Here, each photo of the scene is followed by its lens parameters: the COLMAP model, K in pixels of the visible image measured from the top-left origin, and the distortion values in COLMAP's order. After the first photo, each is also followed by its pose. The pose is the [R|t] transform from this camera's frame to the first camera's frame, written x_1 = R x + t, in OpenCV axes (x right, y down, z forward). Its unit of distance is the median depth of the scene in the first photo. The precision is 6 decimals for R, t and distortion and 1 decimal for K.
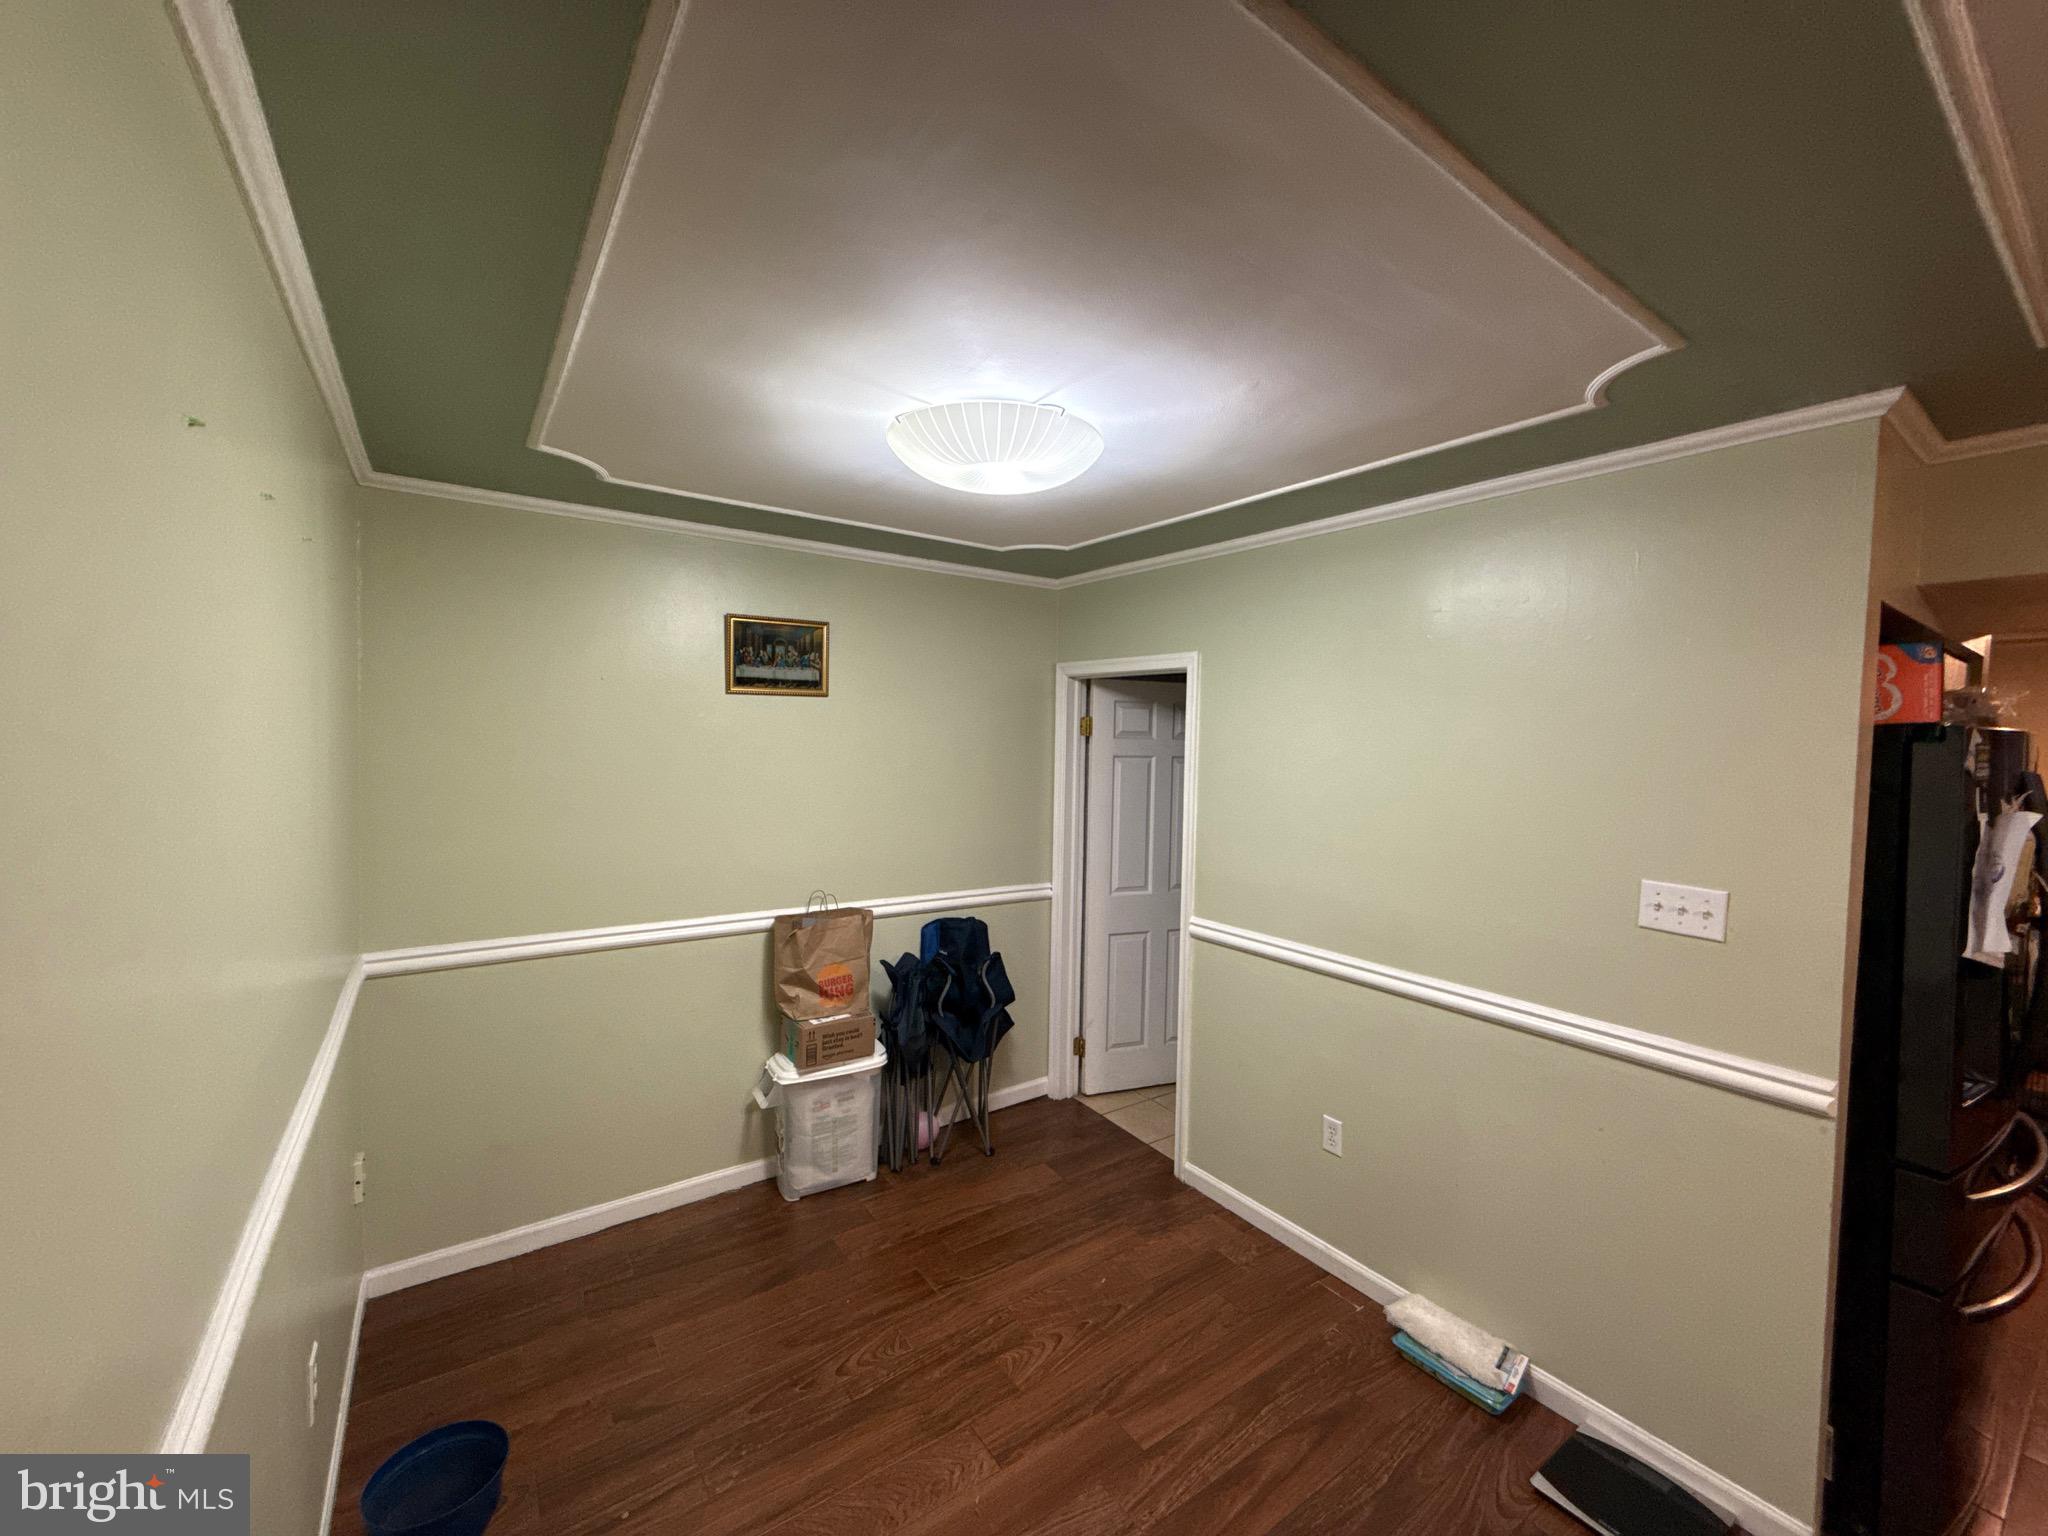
lens RADIAL K [[817.9, 0, 1024.7], [0, 817.9, 770.2], [0, 0, 1]] dist [-0.002219, -0.000044]
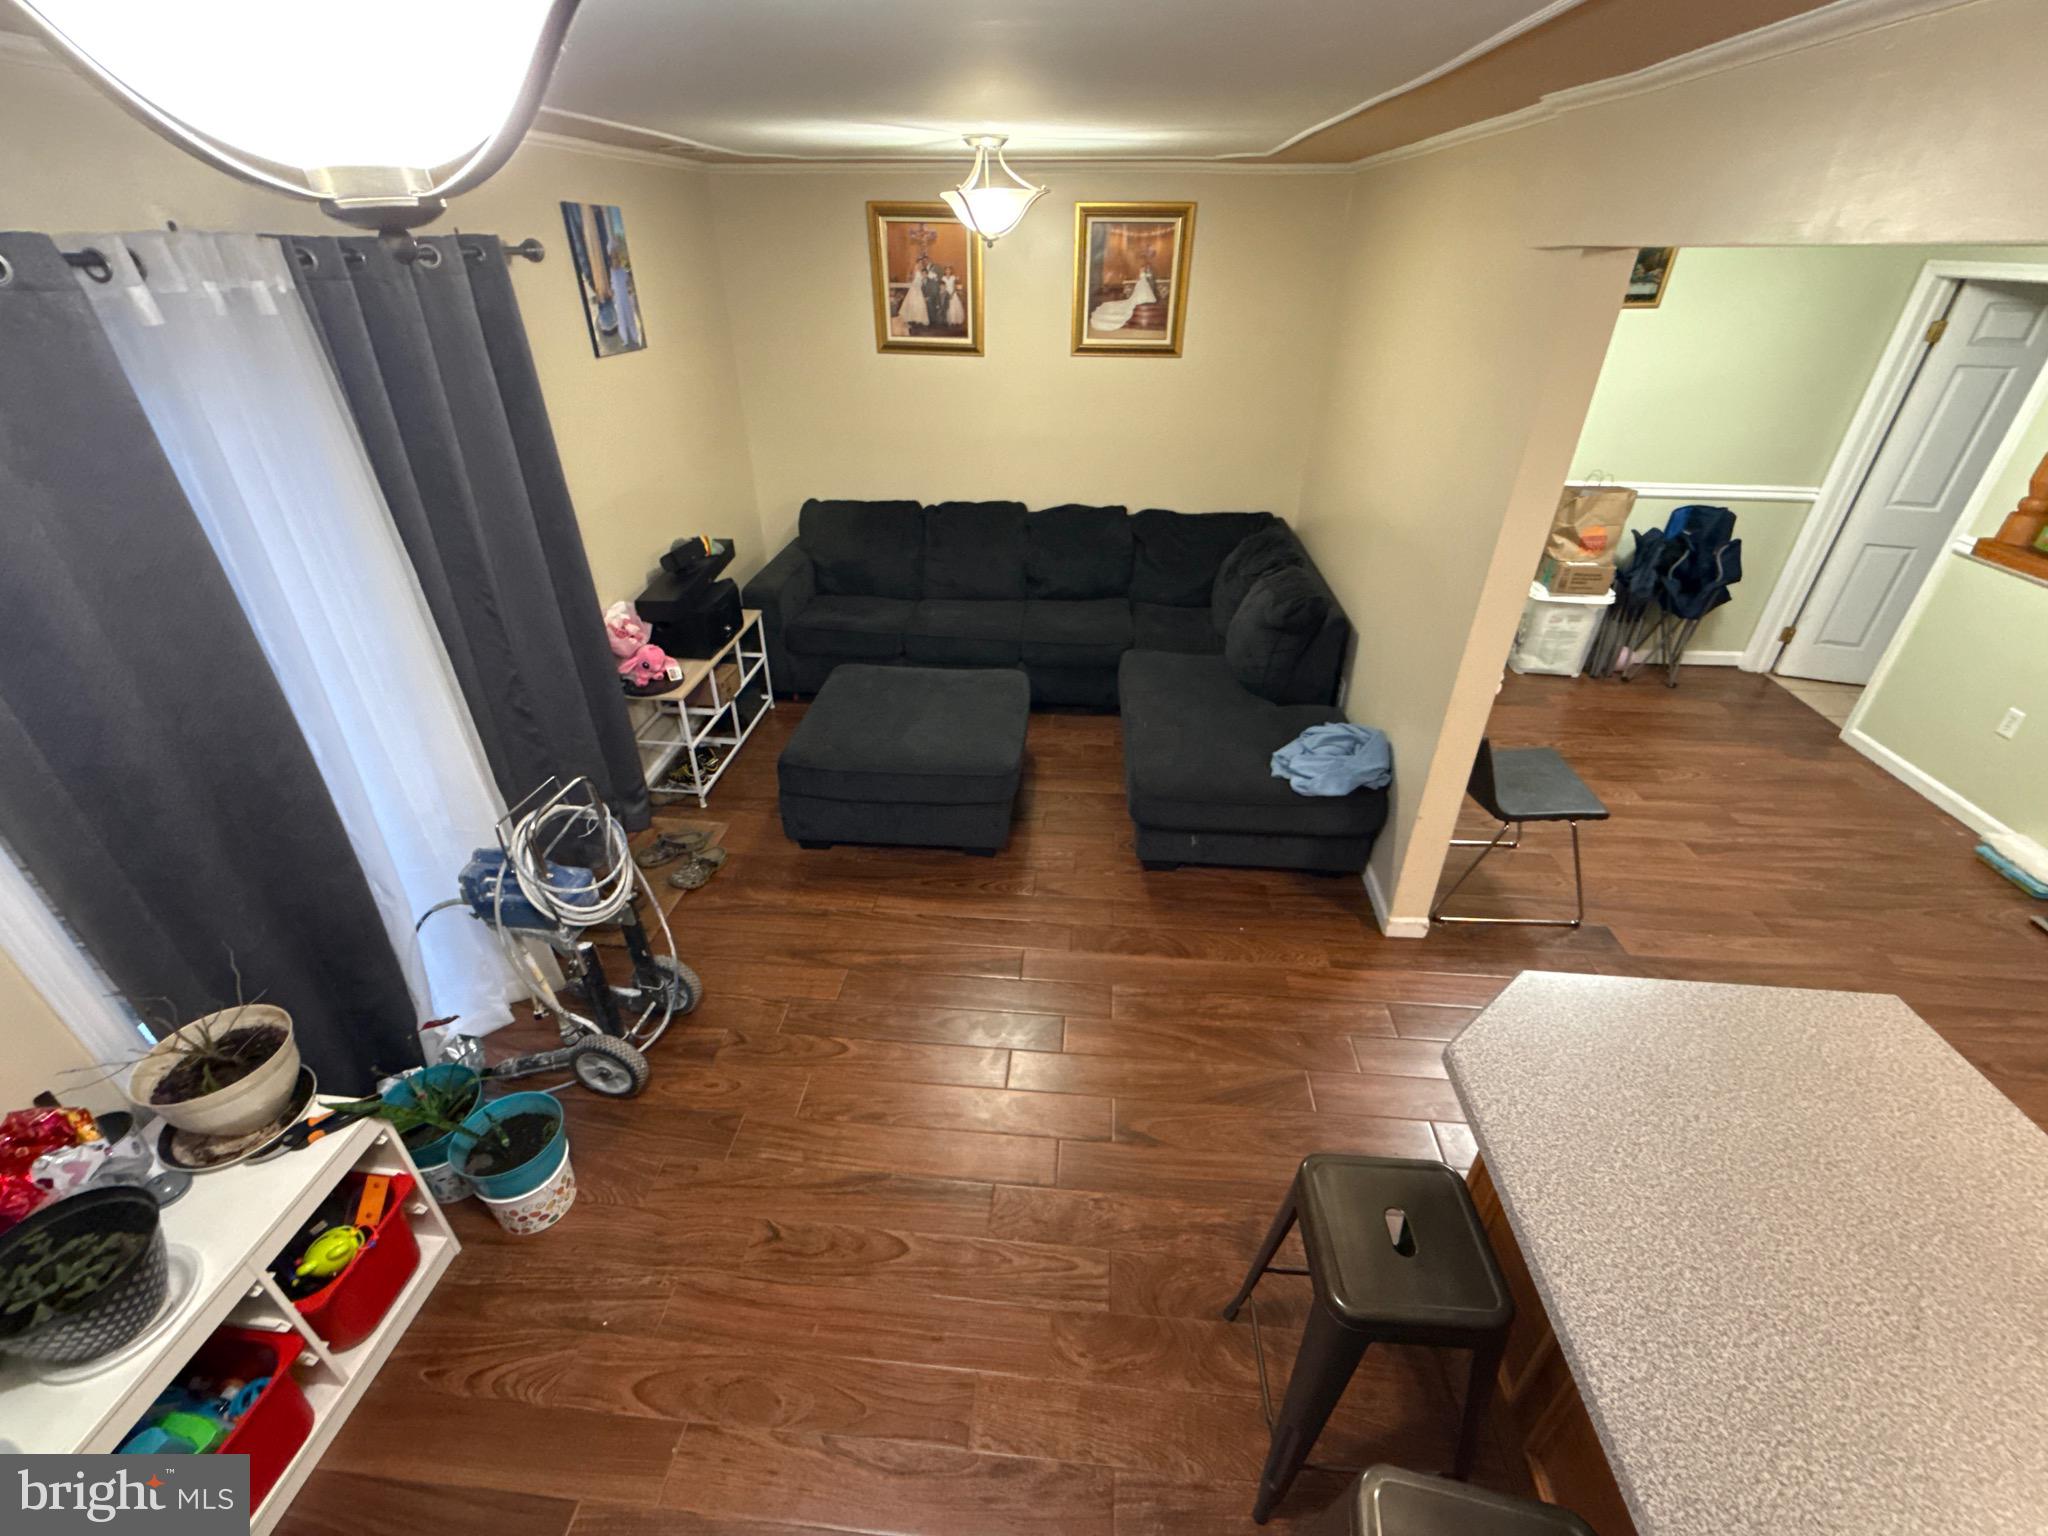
lens RADIAL K [[875.6, 0, 1023.1], [0, 875.6, 773.6], [0, 0, 1]] dist [0.000459, 0.000315]
pose [[0.765540, 0.319314, -0.558558, -0.009881], [-0.011857, 0.875005, 0.483969, -0.106758], [0.643279, -0.363875, 0.673638, -0.793843]]
